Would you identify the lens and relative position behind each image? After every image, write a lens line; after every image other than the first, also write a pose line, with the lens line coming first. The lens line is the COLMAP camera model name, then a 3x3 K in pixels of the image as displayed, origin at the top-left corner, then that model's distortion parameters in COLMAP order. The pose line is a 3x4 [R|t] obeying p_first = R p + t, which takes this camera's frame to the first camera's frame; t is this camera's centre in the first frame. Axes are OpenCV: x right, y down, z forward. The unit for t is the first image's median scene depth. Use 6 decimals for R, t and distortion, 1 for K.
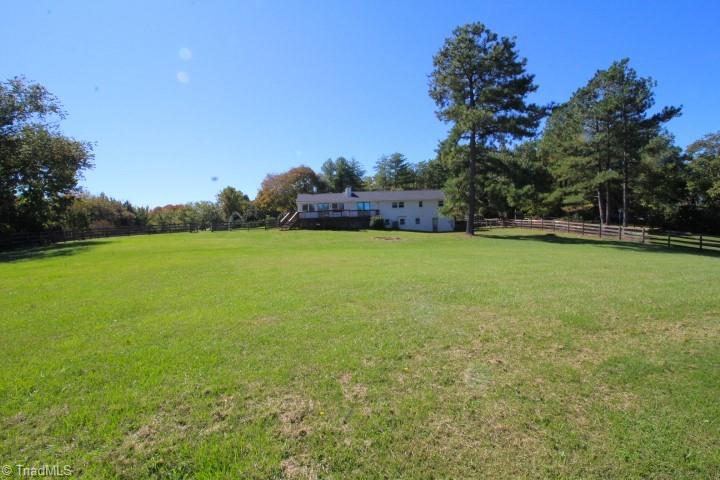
lens RADIAL K [[332.3, 0, 366.7], [0, 332.3, 239.1], [0, 0, 1]] dist [-0.000125, -0.012079]
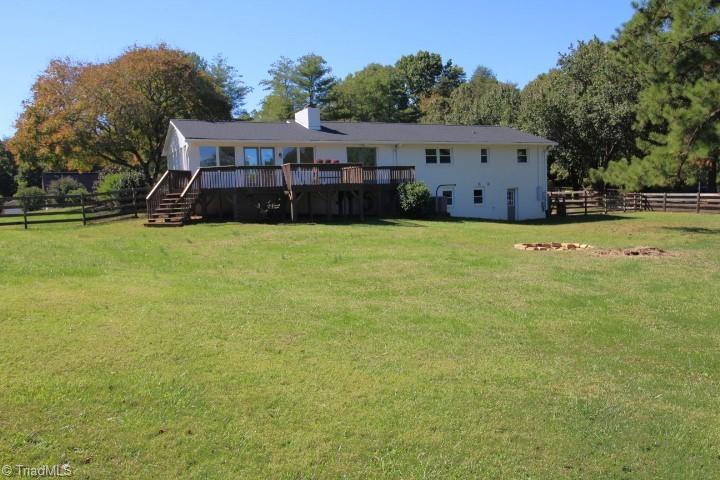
lens RADIAL K [[561.2, 0, 360.0], [0, 561.2, 240.0], [0, 0, 1]] dist [0.013728, 0.001827]
pose [[0.943074, -0.025655, 0.331593, -0.221479], [0.018540, 0.999525, 0.024602, -0.019398], [-0.332067, -0.017054, 0.943102, 0.380565]]
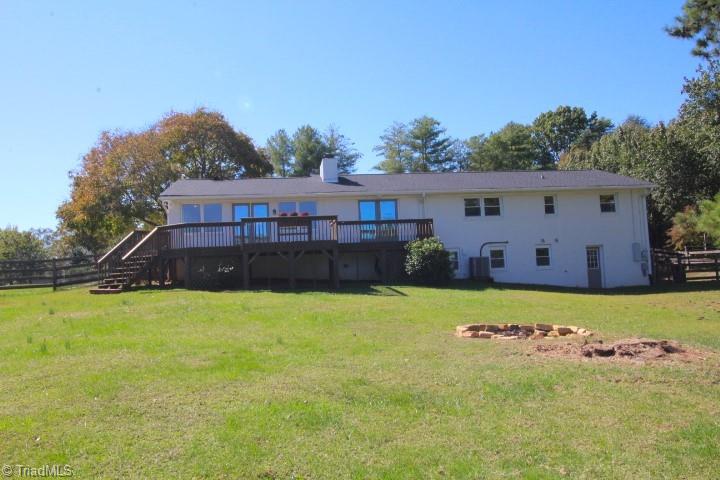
lens RADIAL K [[542.5, 0, 360.0], [0, 542.5, 240.0], [0, 0, 1]] dist [0.003512, 0.003231]
pose [[0.999717, -0.008142, 0.022369, -0.036403], [0.010358, 0.994854, -0.100792, -0.018742], [-0.021433, 0.100996, 0.994656, 0.472919]]
